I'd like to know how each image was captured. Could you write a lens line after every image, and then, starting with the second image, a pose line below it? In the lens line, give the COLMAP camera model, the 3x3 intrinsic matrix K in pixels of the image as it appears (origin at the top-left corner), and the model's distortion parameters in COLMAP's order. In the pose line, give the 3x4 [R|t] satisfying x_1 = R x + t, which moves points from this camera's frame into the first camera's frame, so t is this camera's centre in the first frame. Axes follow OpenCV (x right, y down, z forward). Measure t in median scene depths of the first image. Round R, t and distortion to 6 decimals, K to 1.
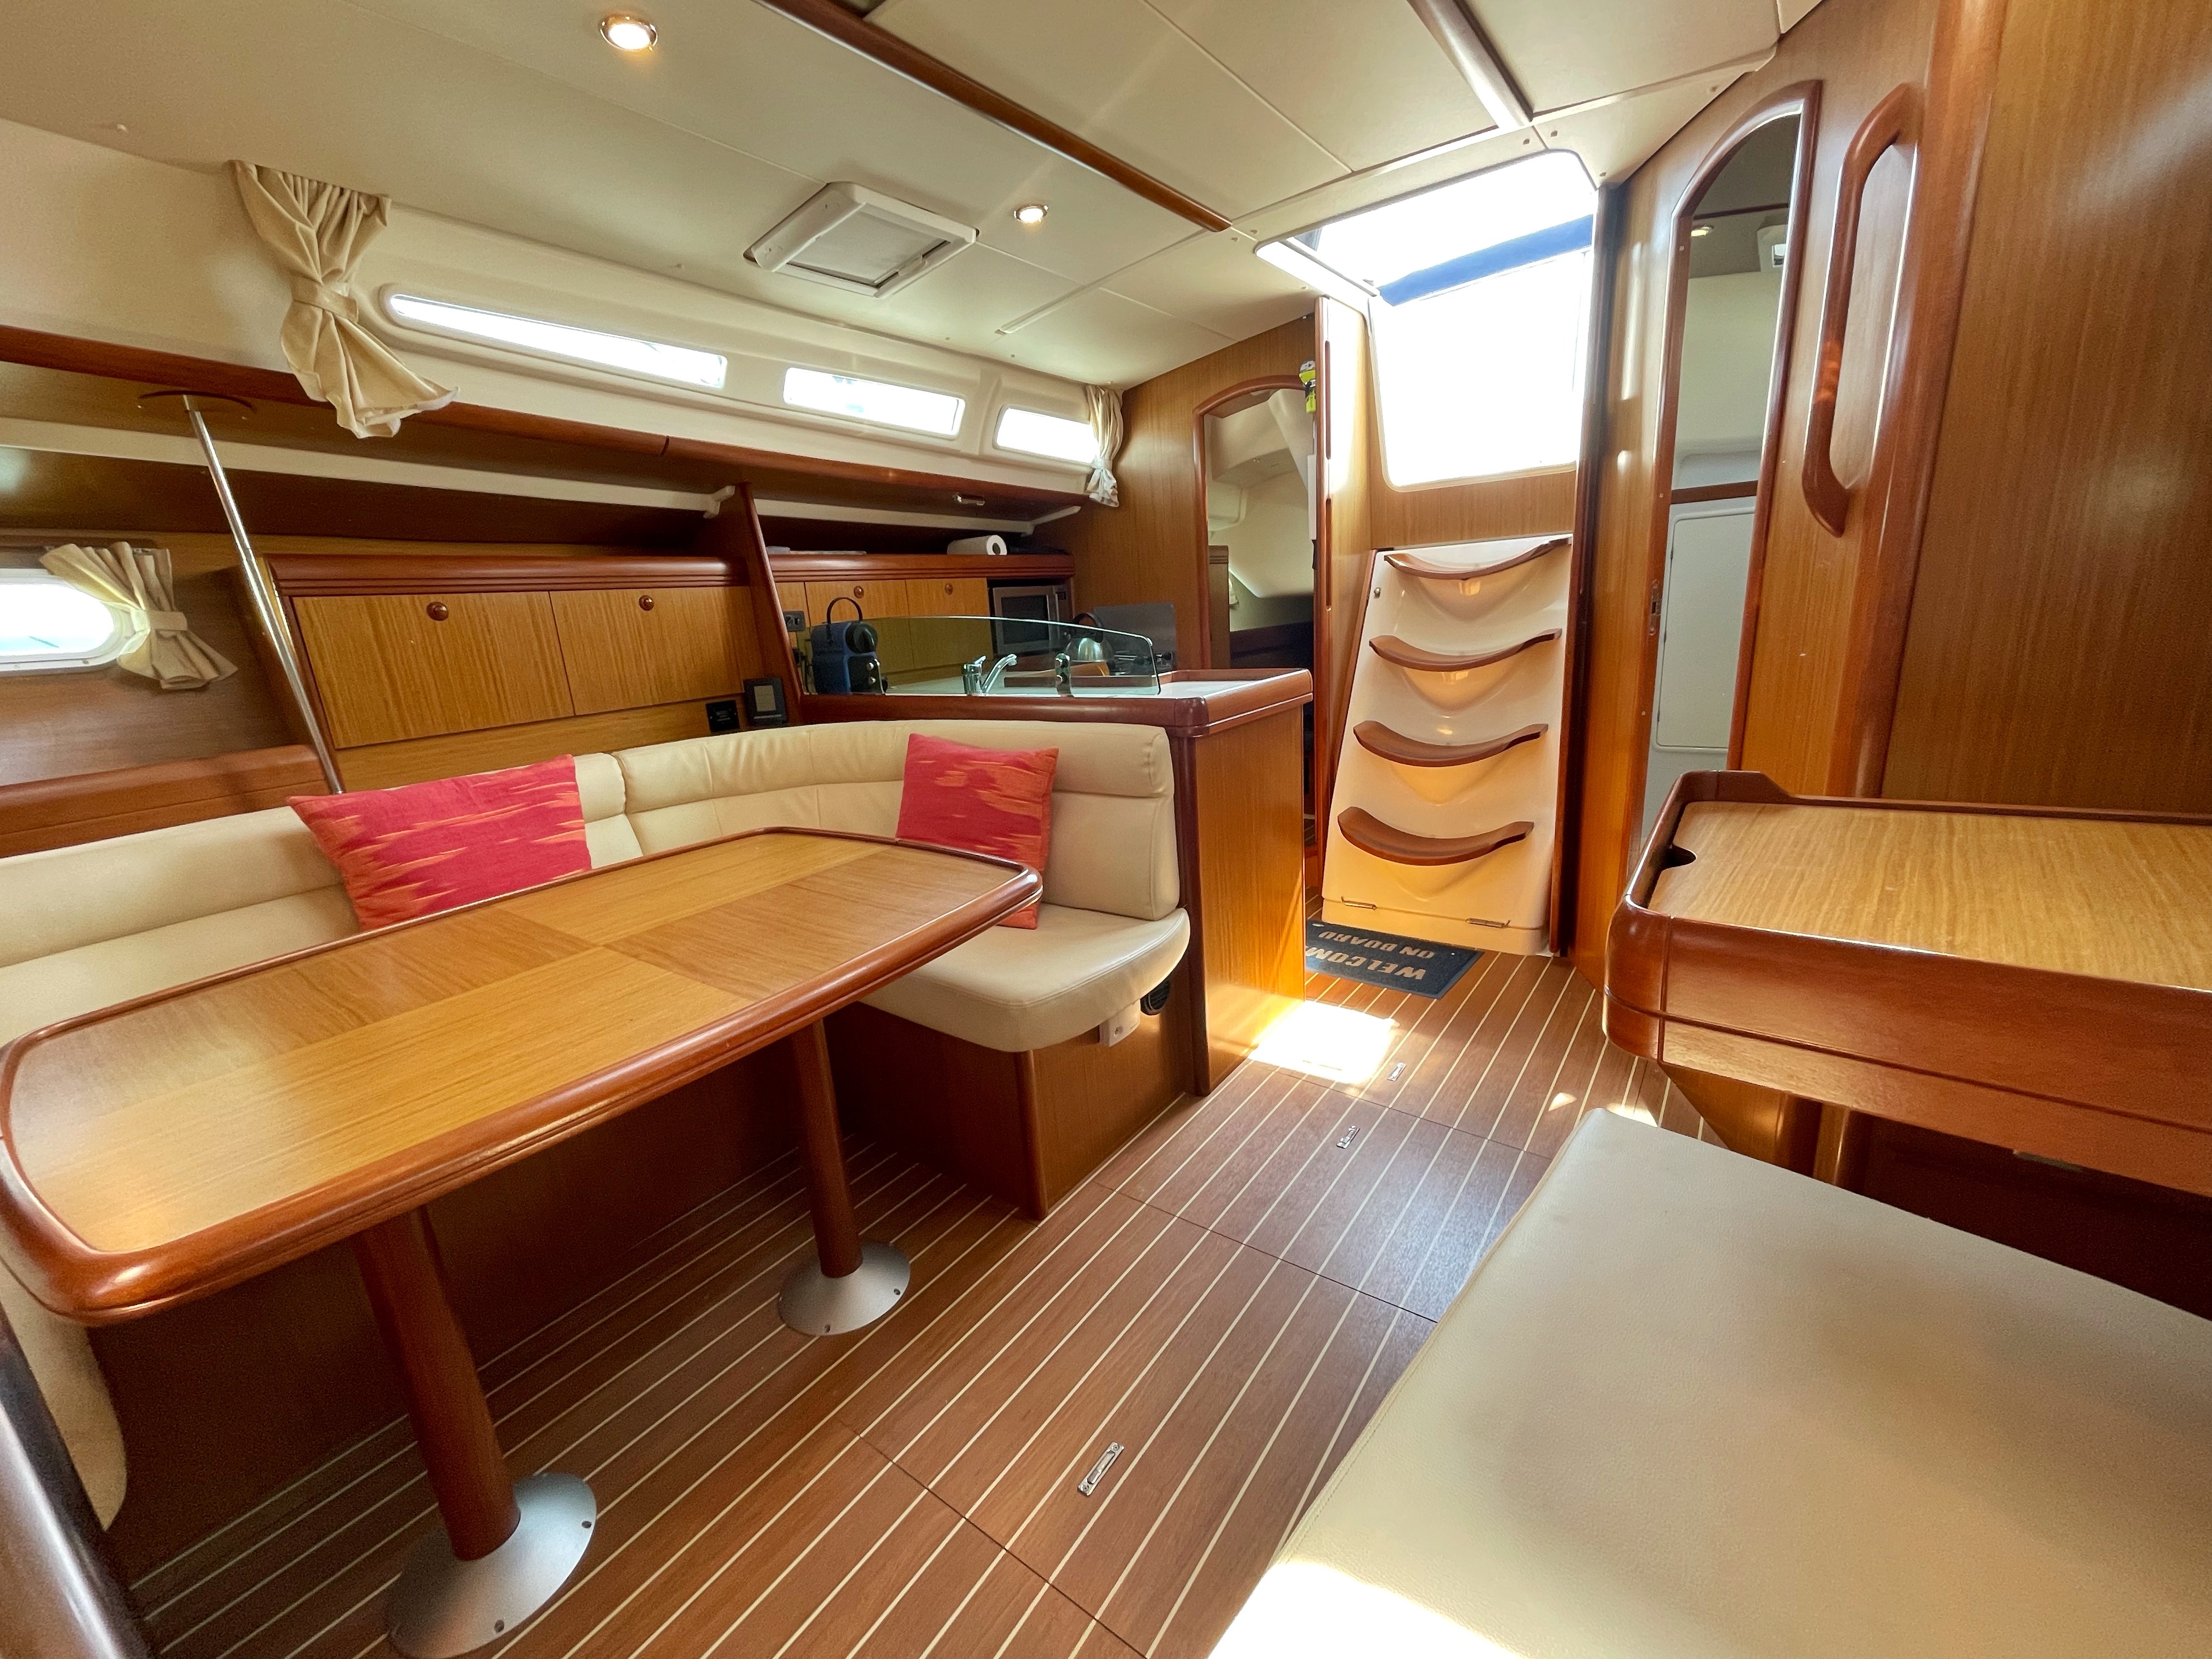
lens RADIAL K [[885.3, 0, 1110.4], [0, 885.3, 824.4], [0, 0, 1]] dist [-0.004939, 0.001204]
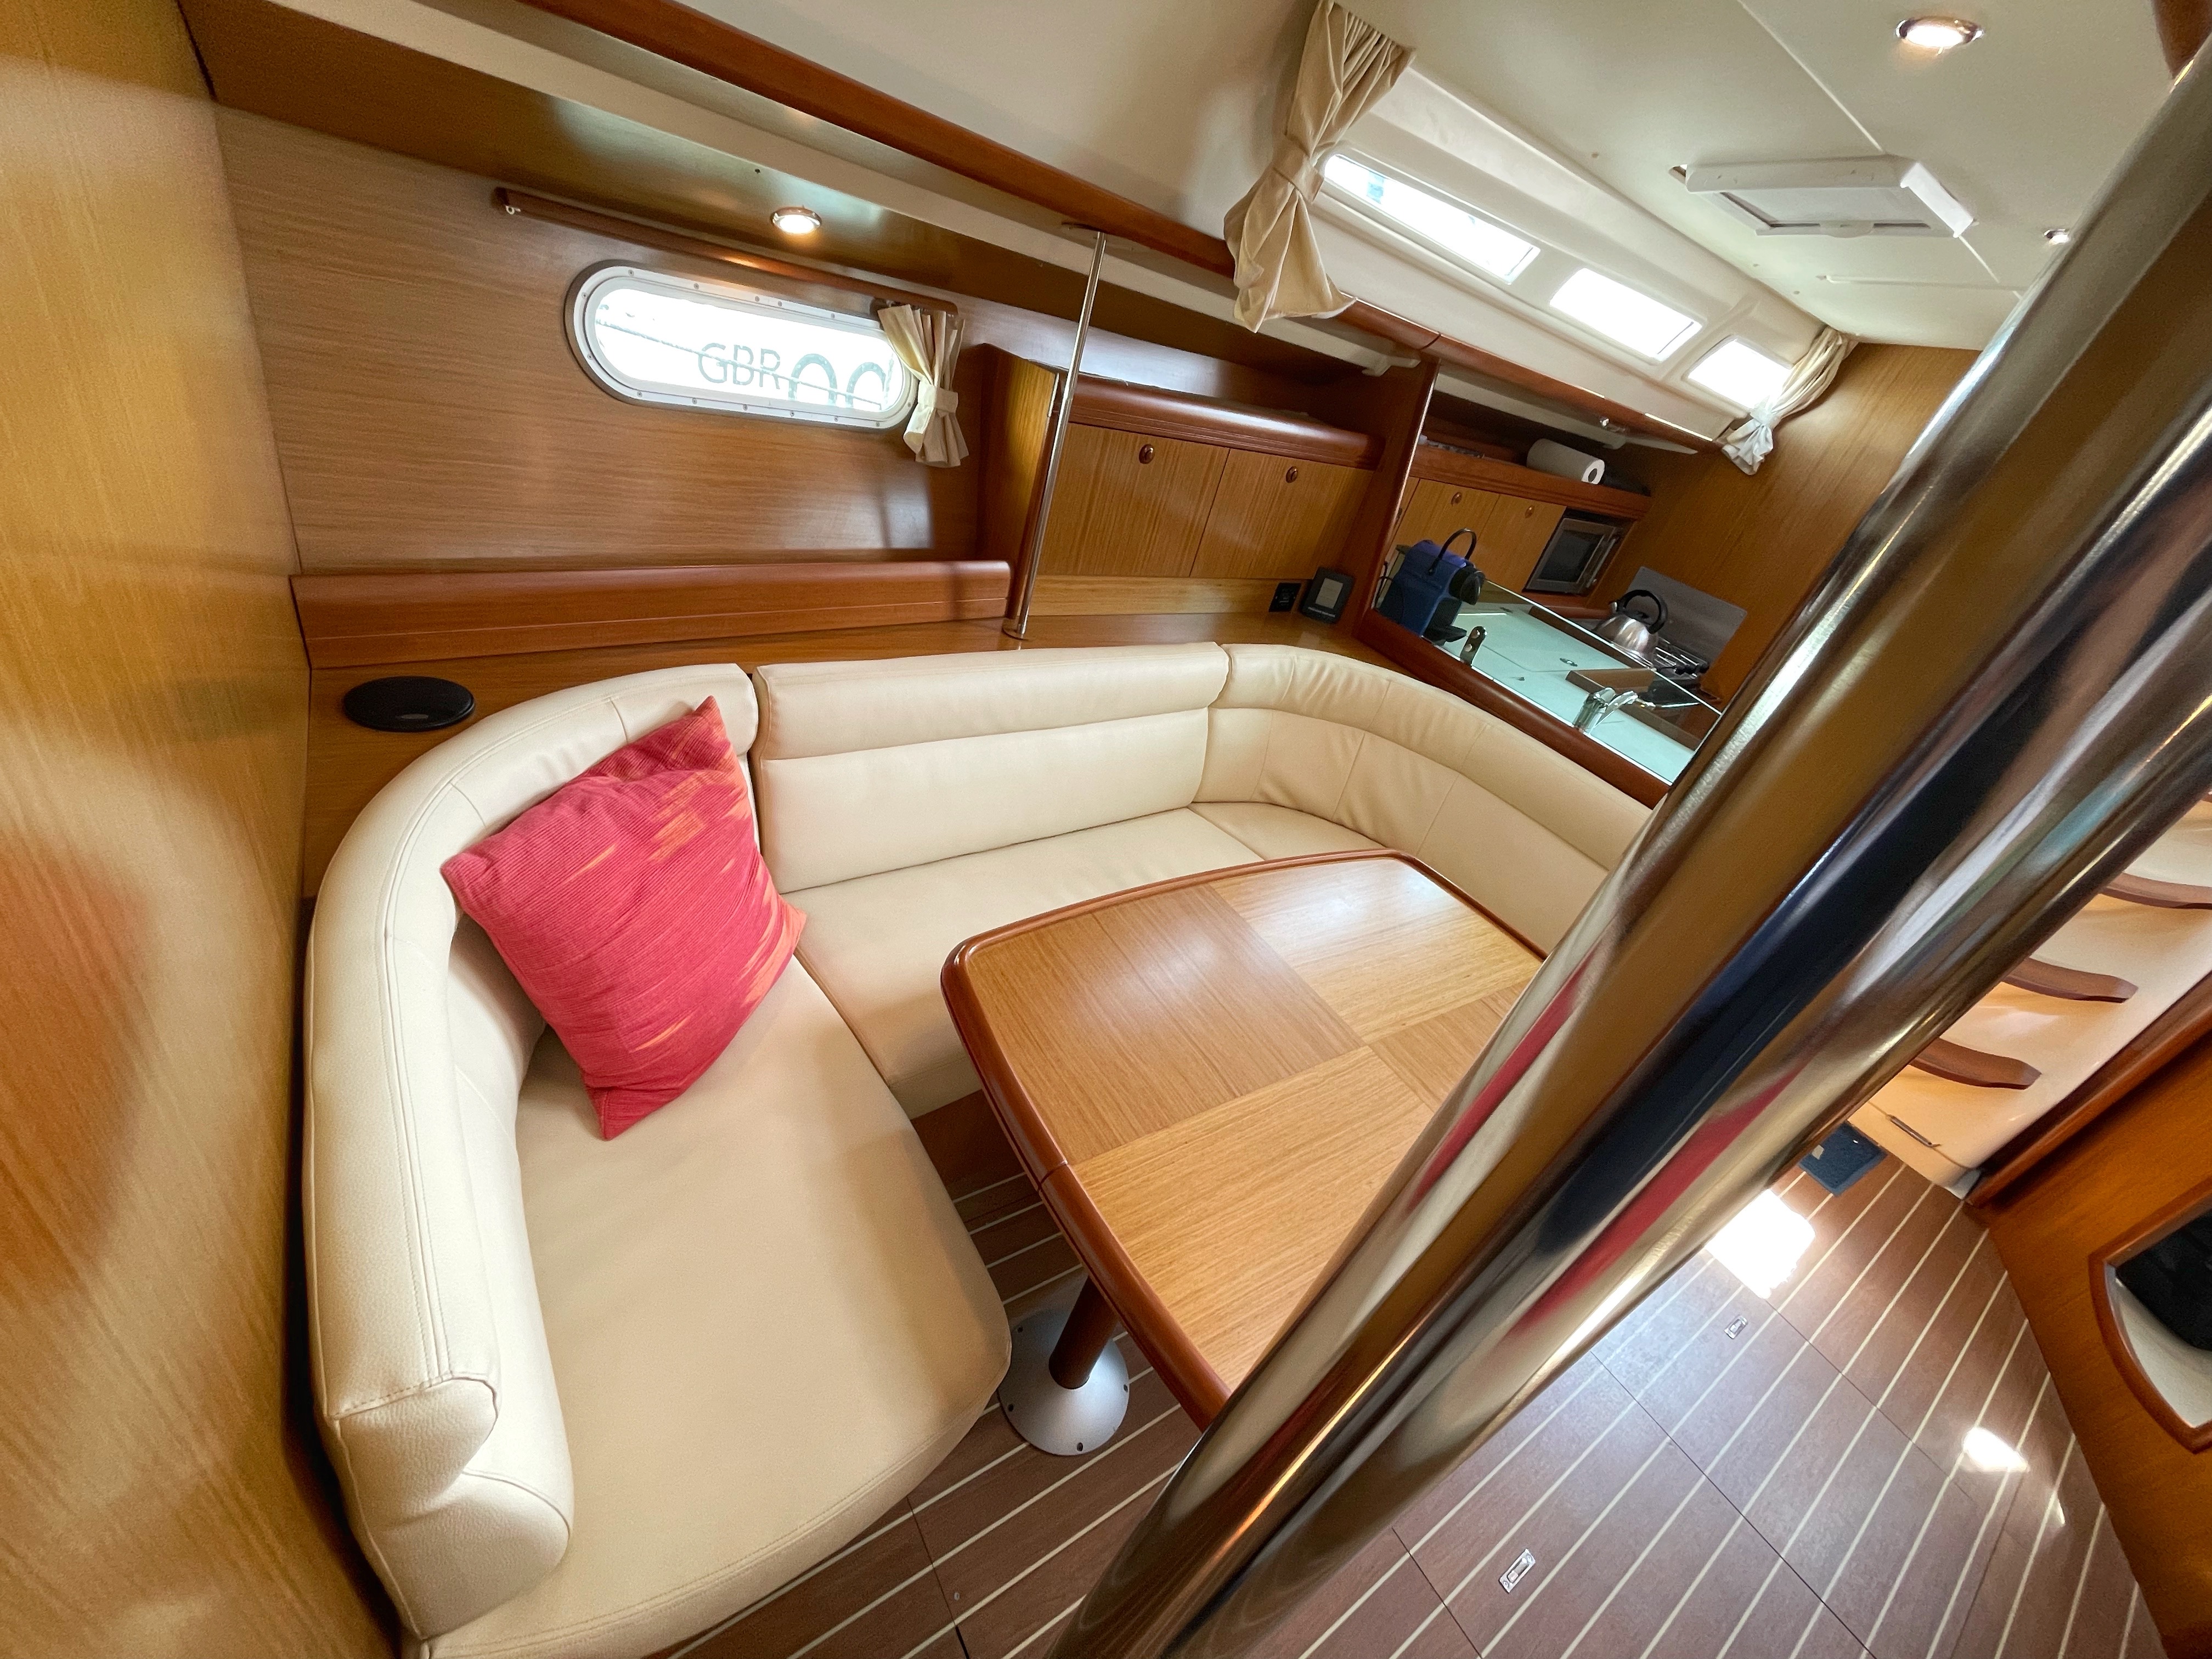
lens RADIAL K [[885.3, 0, 1114.0], [0, 885.3, 831.3], [0, 0, 1]] dist [-0.004939, 0.001204]
pose [[0.883860, 0.450078, -0.127361, -0.369153], [-0.394182, 0.863287, 0.315208, -0.134359], [0.251817, -0.228396, 0.940438, -0.007040]]
